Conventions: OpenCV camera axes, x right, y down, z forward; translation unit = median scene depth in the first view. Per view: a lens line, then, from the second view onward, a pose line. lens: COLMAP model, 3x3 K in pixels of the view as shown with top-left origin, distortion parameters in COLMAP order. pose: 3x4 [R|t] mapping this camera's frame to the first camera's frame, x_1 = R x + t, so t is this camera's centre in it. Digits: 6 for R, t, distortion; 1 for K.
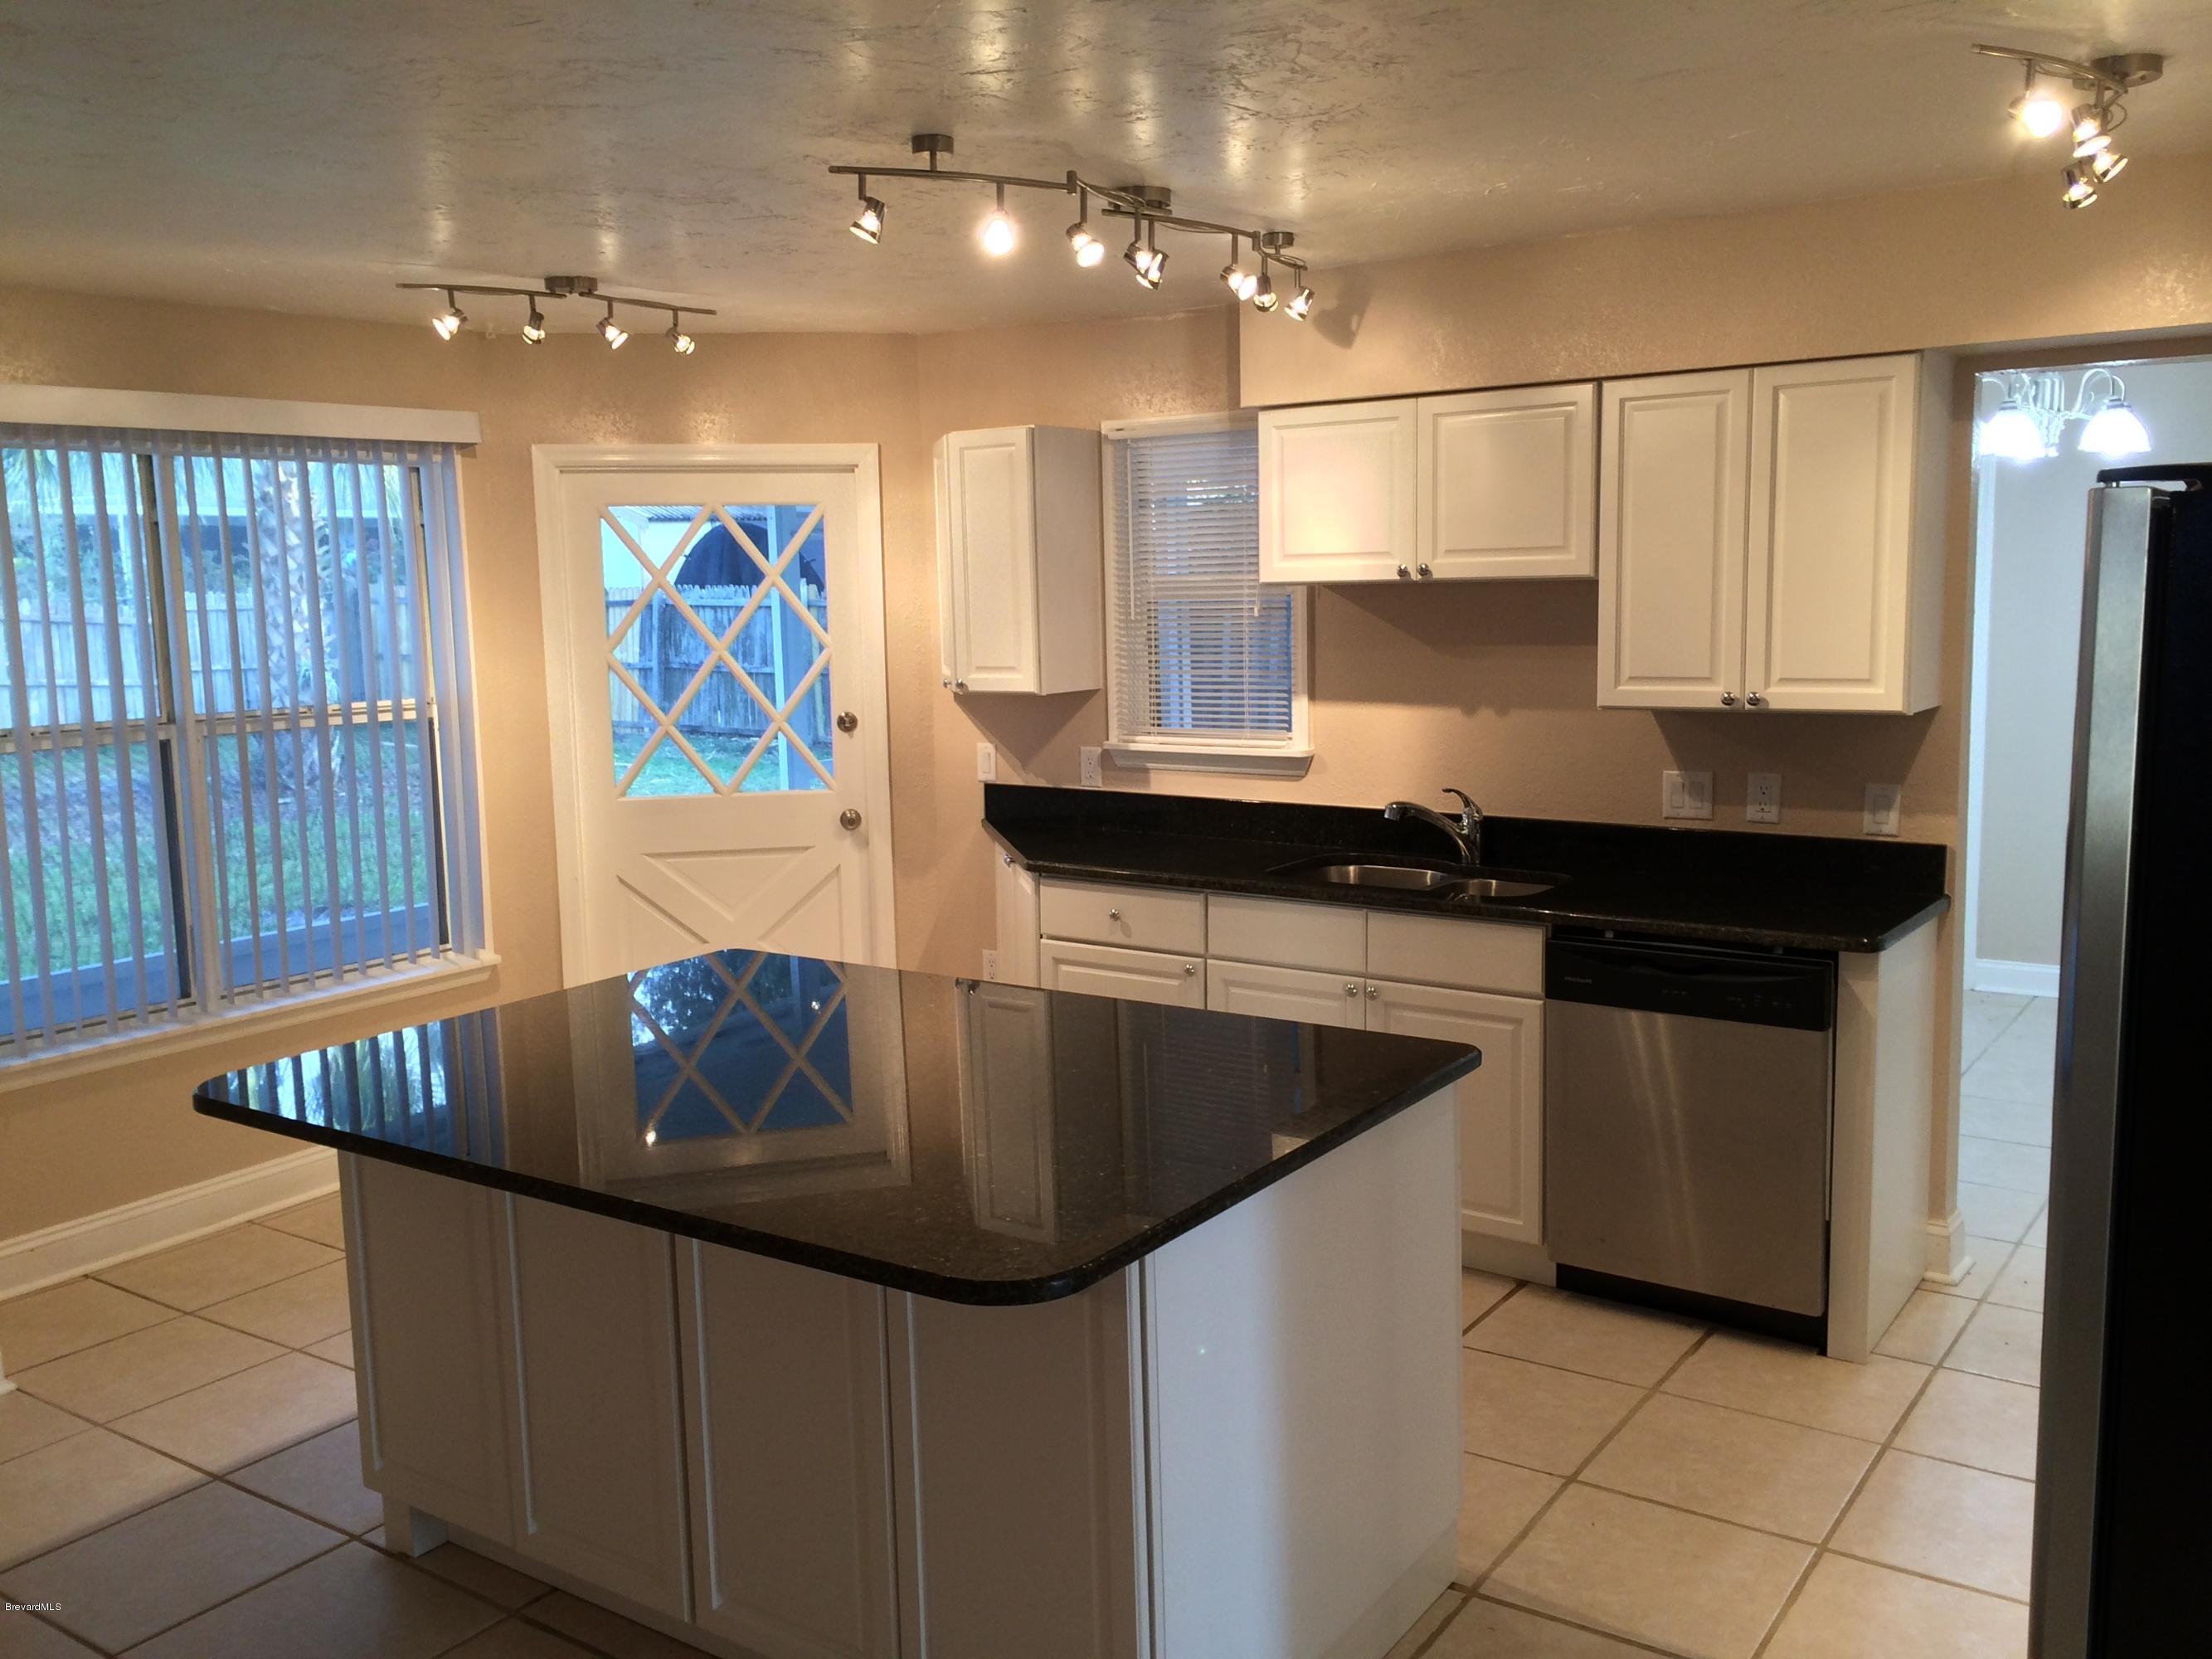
lens RADIAL K [[1884.9, 0, 1110.5], [0, 1884.9, 819.3], [0, 0, 1]] dist [0.080552, -0.077003]
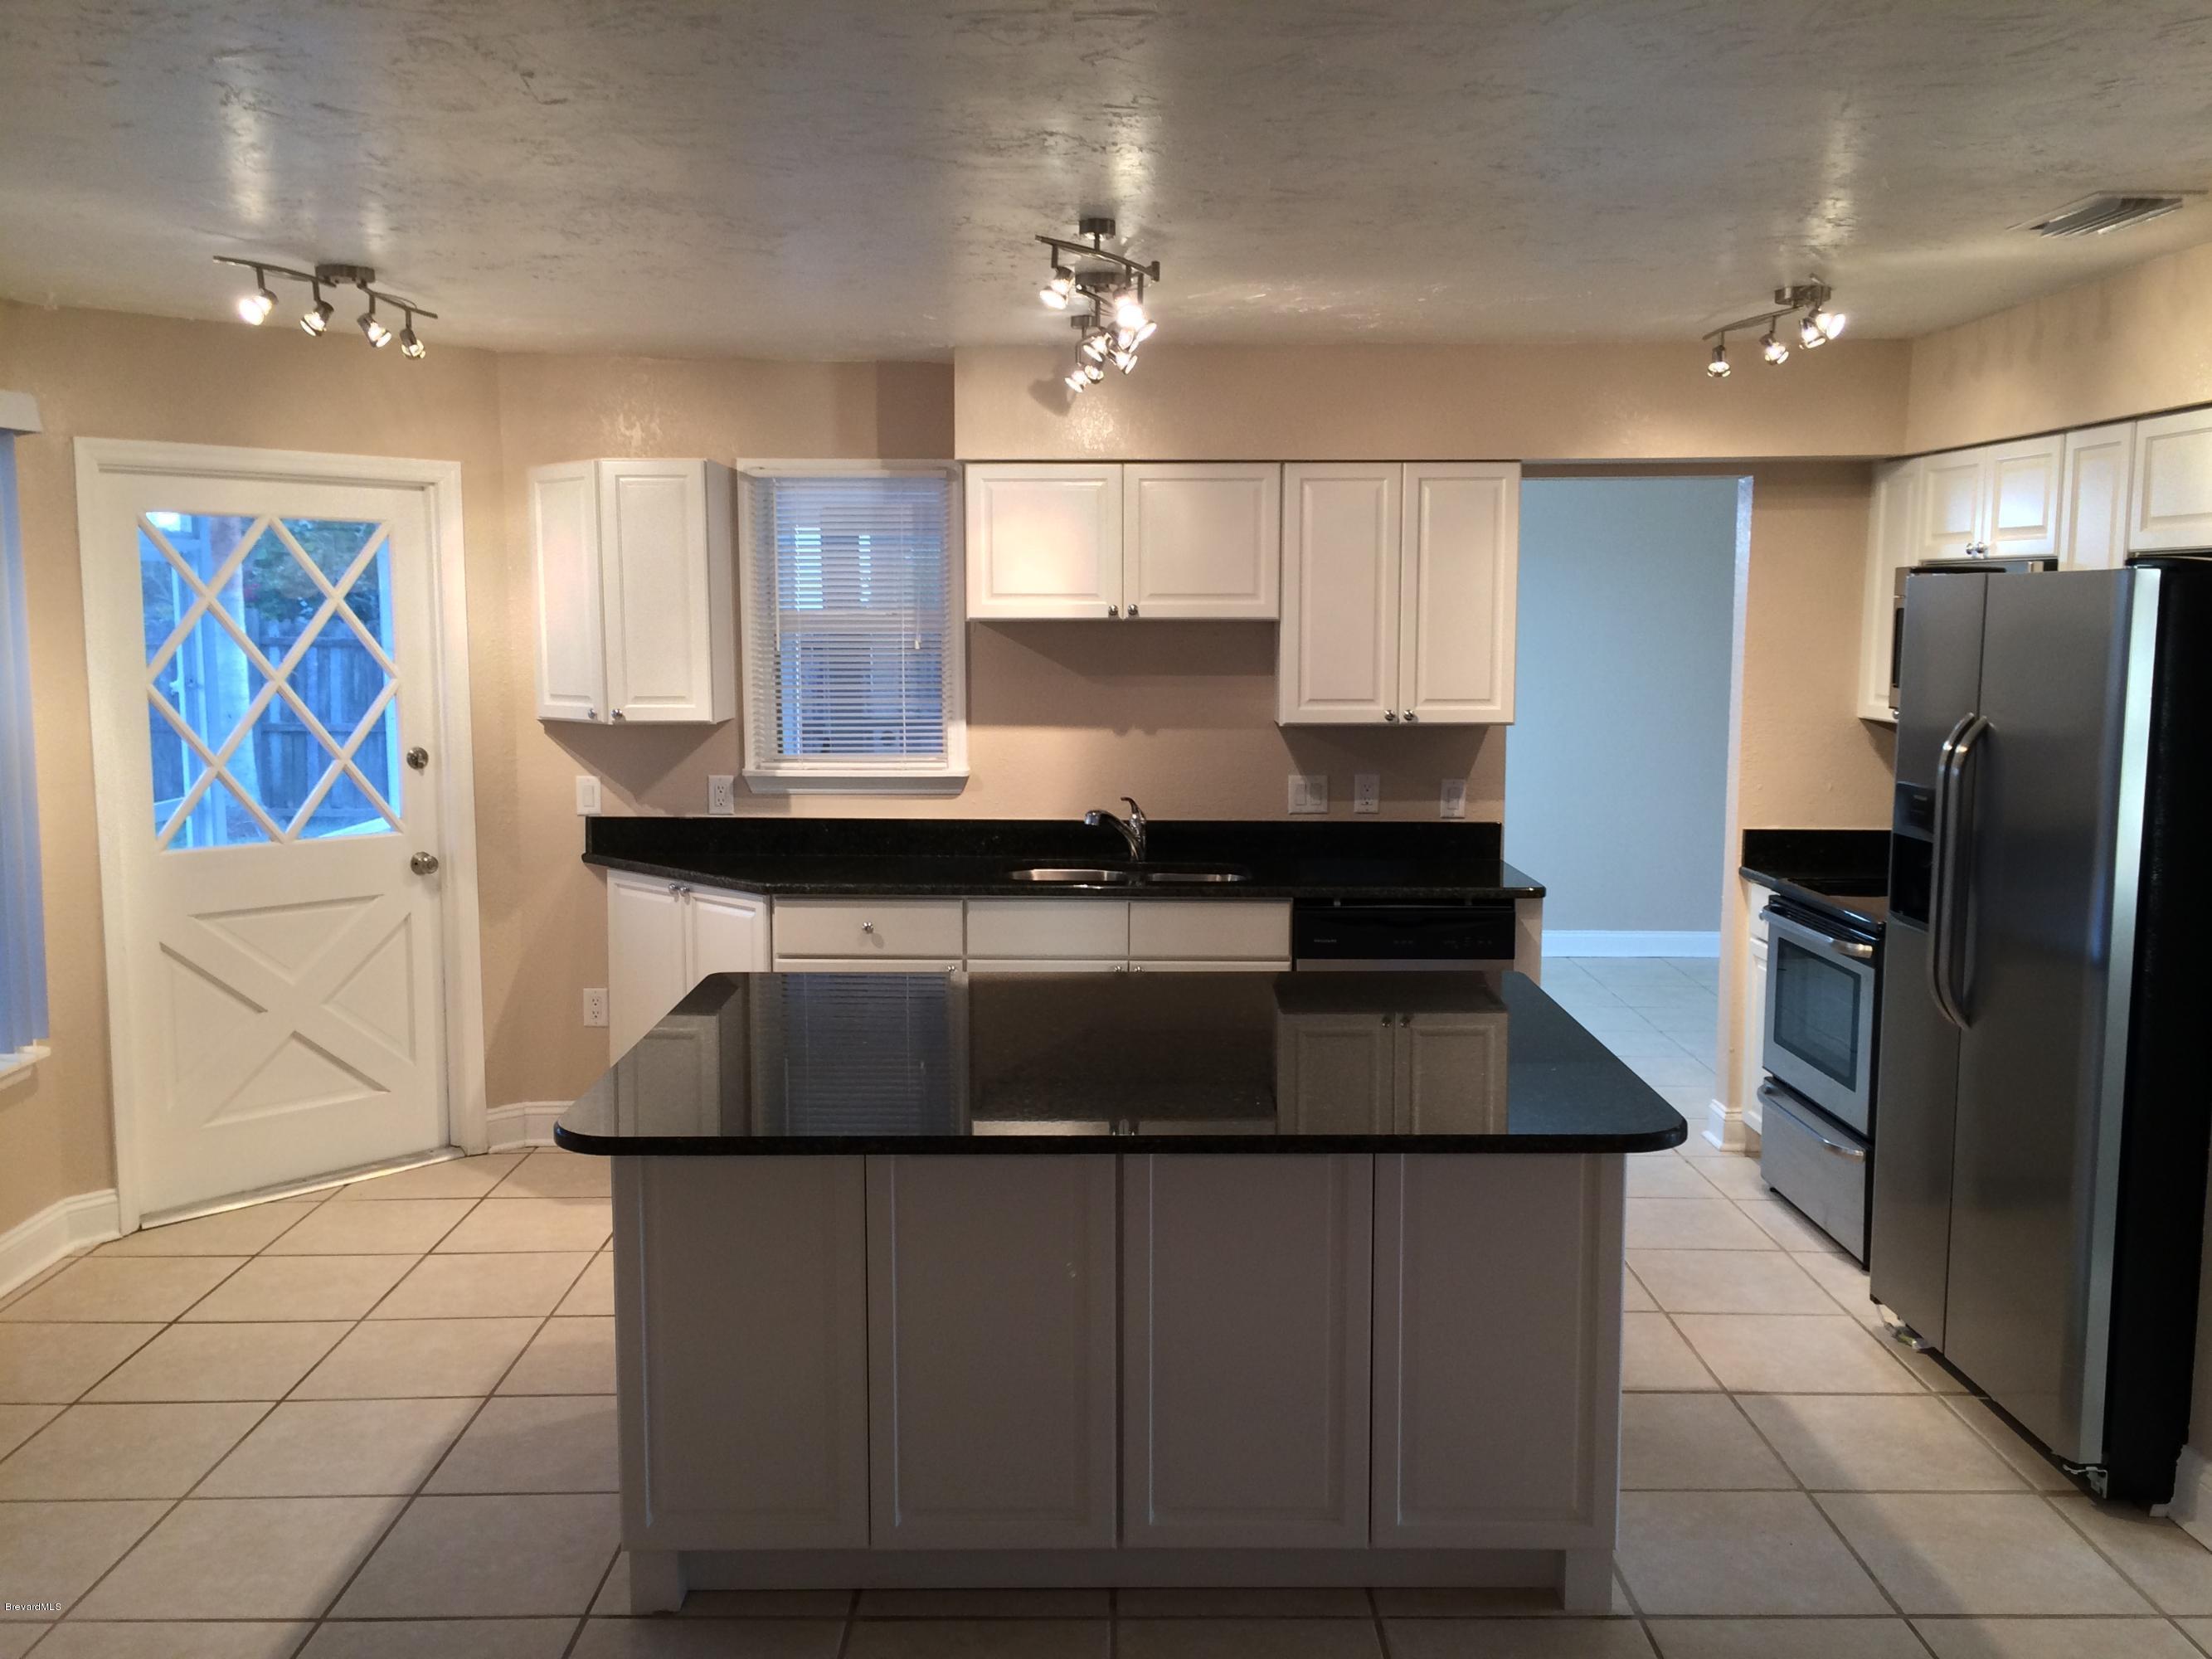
lens RADIAL K [[1884.9, 0, 1113.1], [0, 1884.9, 818.7], [0, 0, 1]] dist [0.080552, -0.077003]
pose [[0.817022, -0.040778, 0.575163, -0.515982], [0.055598, 0.998420, -0.008191, 0.006267], [-0.573920, 0.038670, 0.817998, 0.053074]]
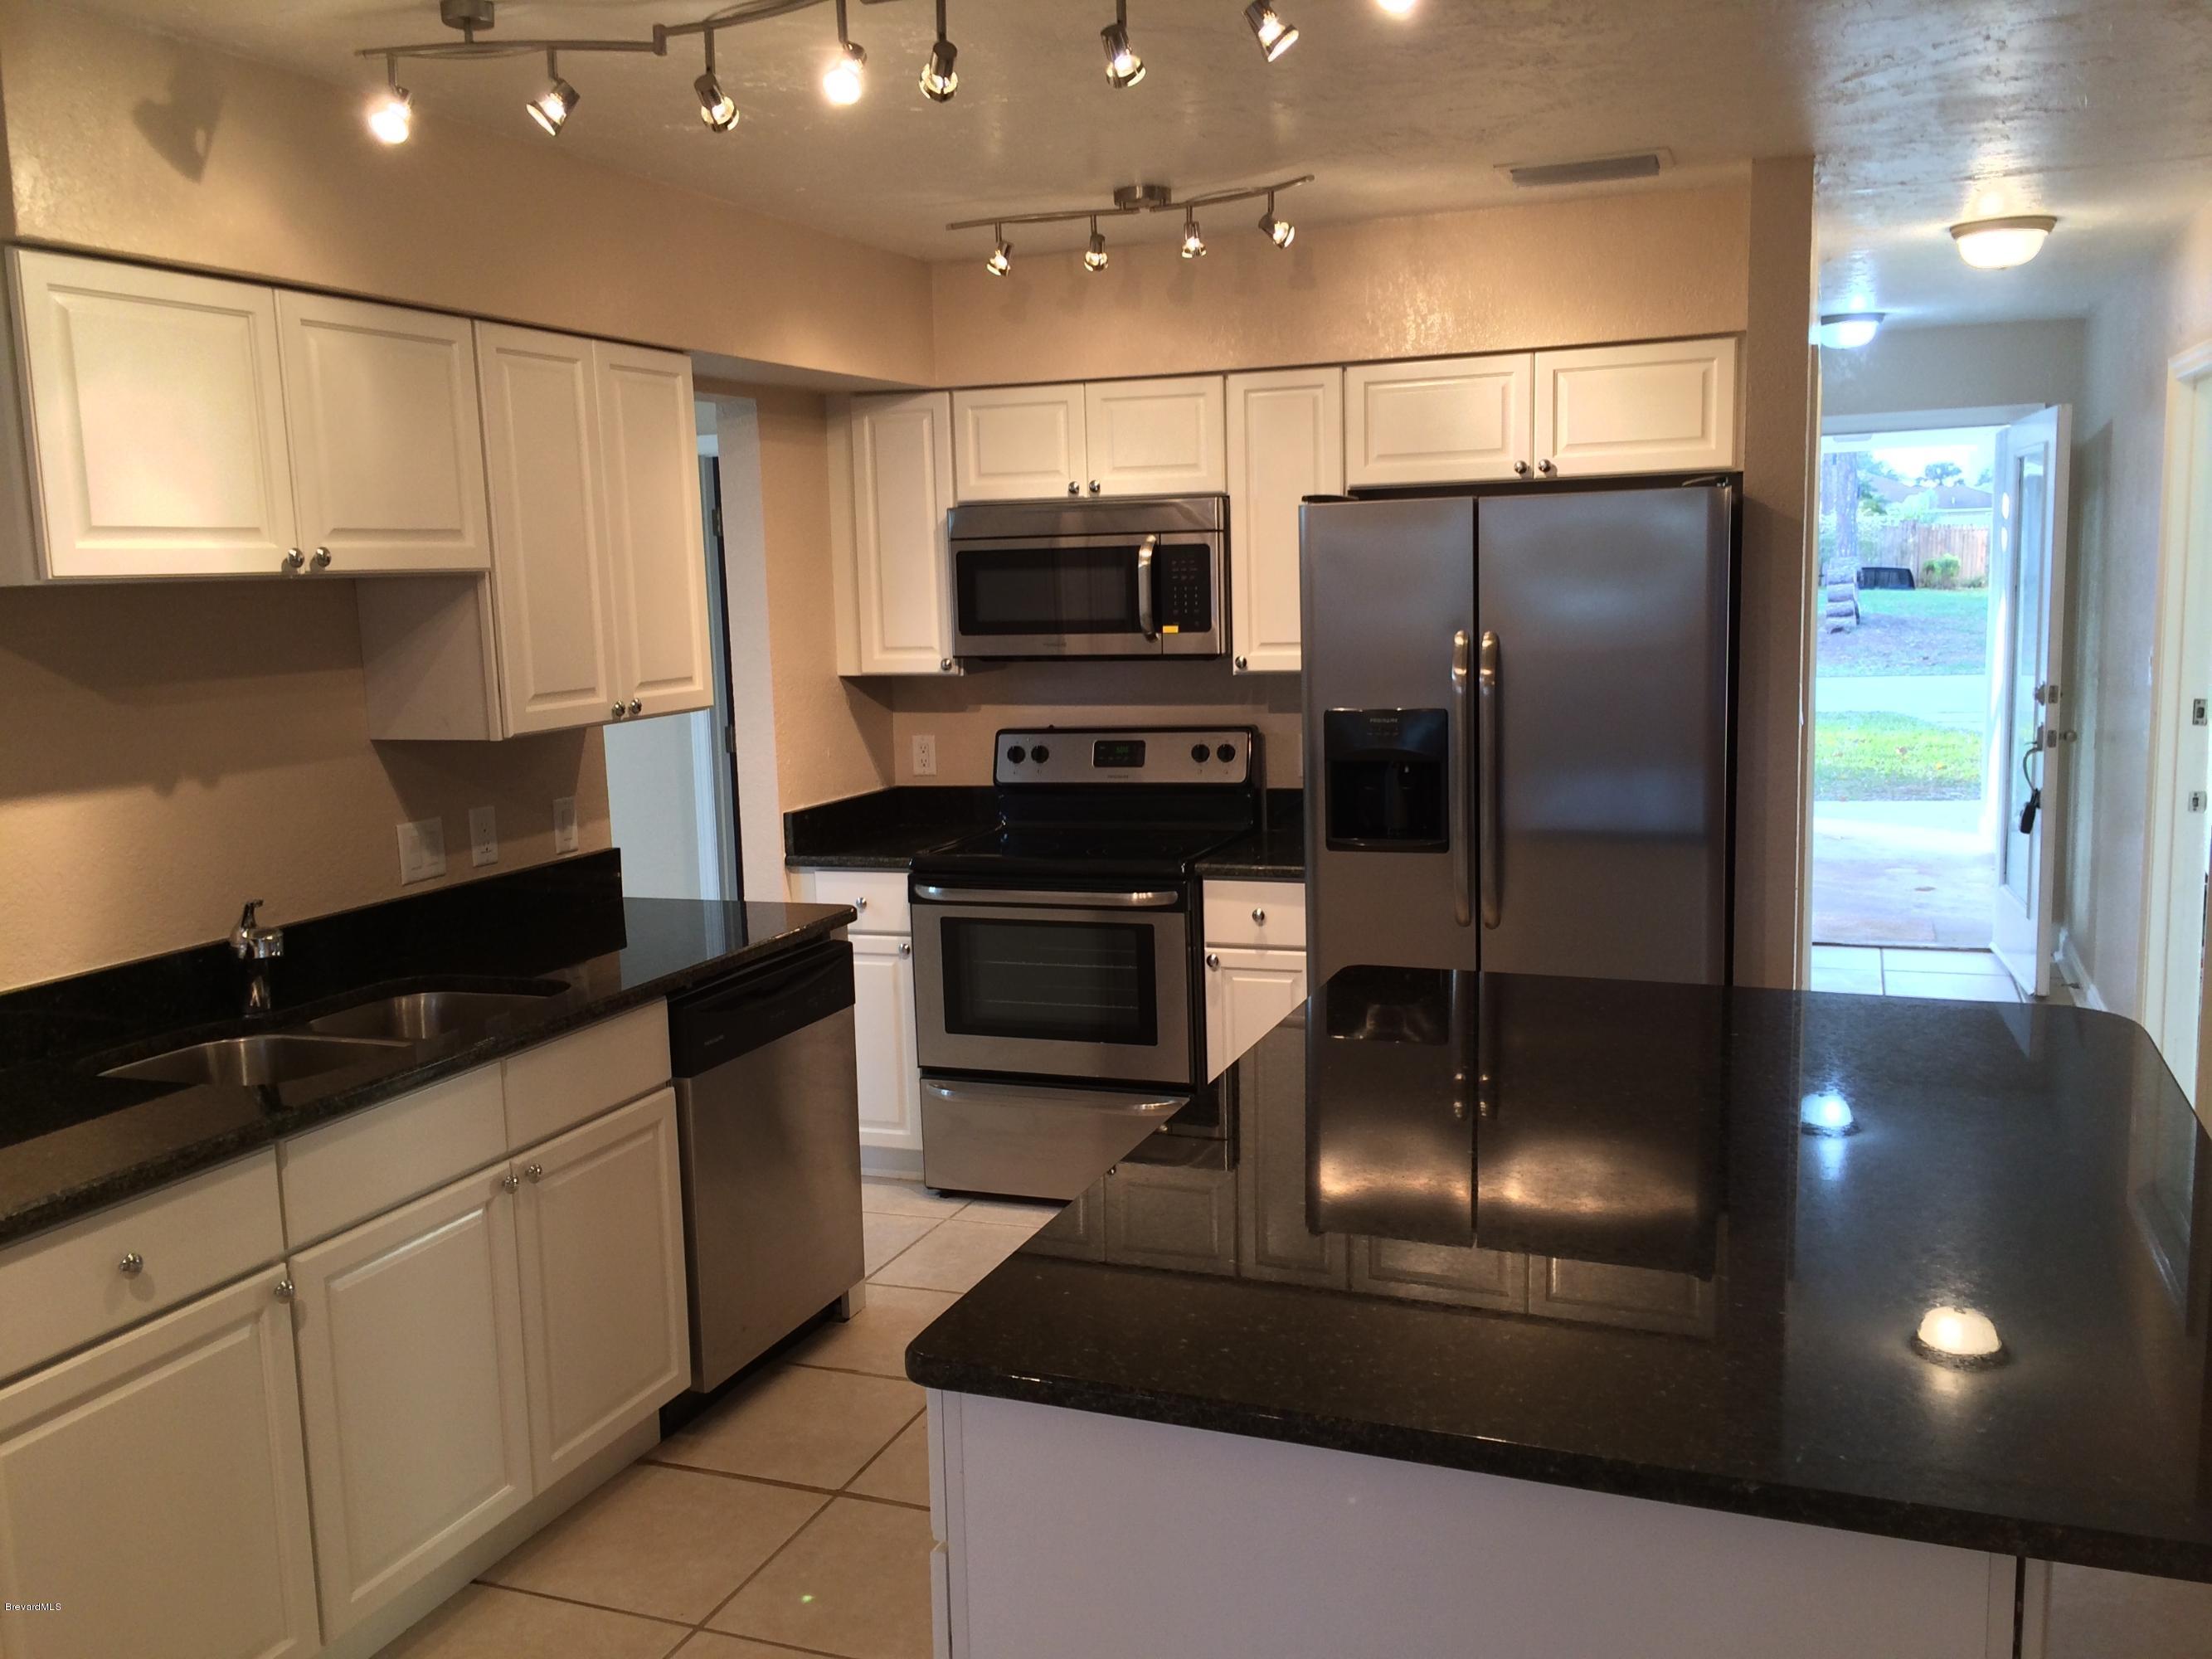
lens RADIAL K [[1884.9, 0, 1115.8], [0, 1884.9, 822.4], [0, 0, 1]] dist [0.080552, -0.077003]
pose [[-0.241326, -0.101856, 0.965084, -0.537794], [0.162144, 0.976265, 0.143581, -0.091629], [-0.956803, 0.191132, -0.219083, 0.886532]]
